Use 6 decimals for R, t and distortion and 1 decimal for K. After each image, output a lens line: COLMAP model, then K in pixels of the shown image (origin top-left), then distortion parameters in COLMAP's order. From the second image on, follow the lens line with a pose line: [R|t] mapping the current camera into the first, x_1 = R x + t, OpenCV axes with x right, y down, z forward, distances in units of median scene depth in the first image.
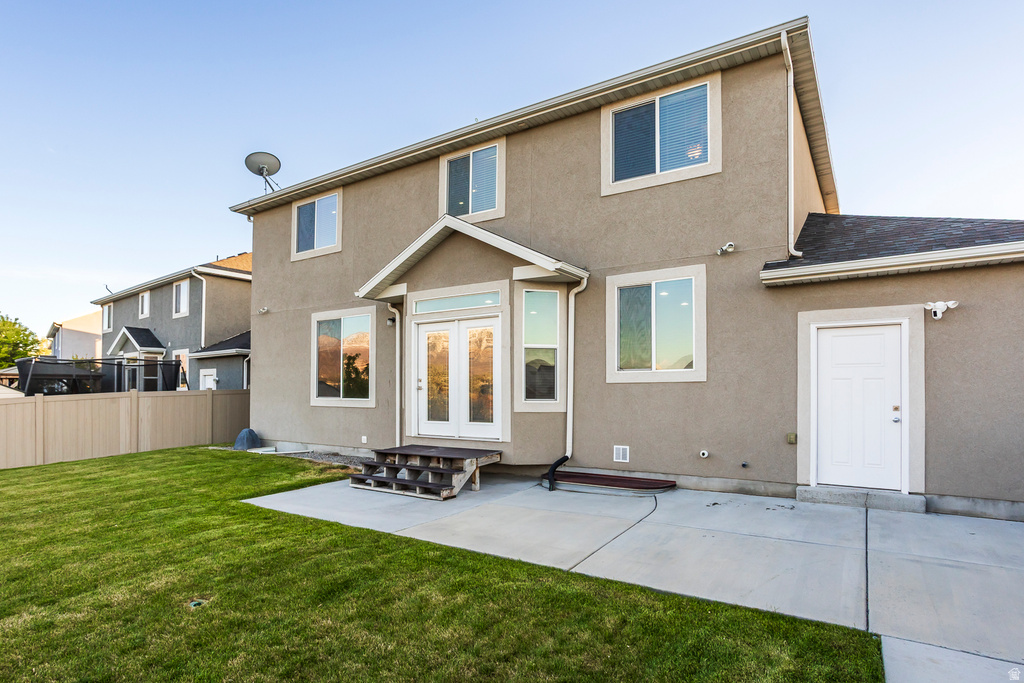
lens RADIAL K [[550.0, 0, 512.0], [0, 550.0, 341.5], [0, 0, 1]] dist [-0.002357, -0.000328]
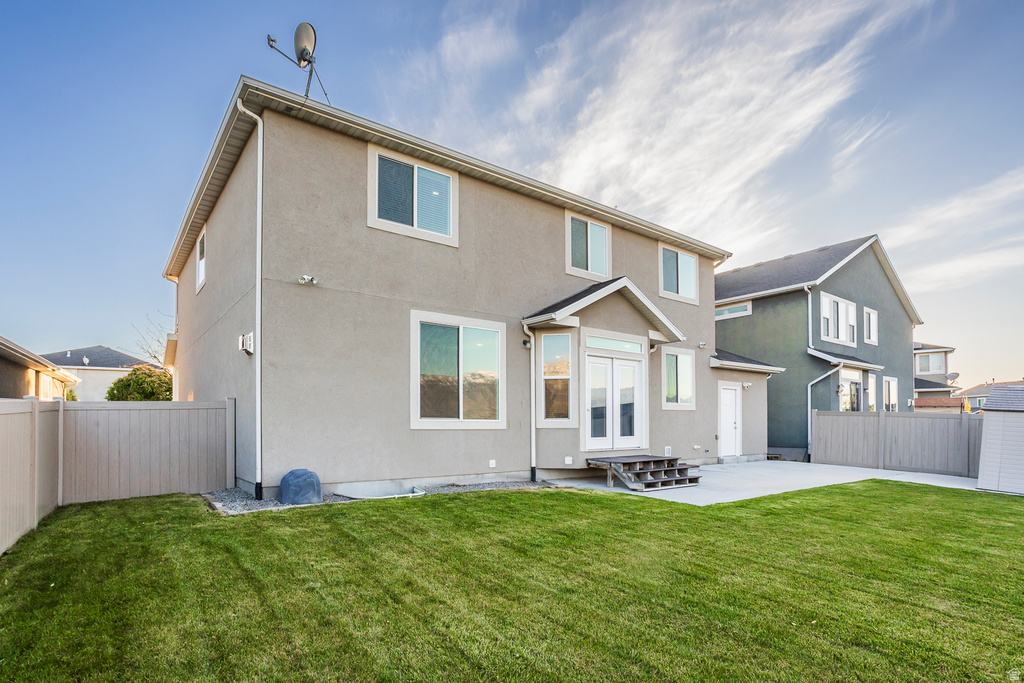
lens RADIAL K [[508.0, 0, 510.3], [0, 508.0, 362.5], [0, 0, 1]] dist [-0.042544, 0.033597]
pose [[0.341998, 0.103737, 0.933957, -0.994334], [-0.095879, 0.992553, -0.075136, 0.064786], [-0.934796, -0.063851, 0.349397, 0.629789]]
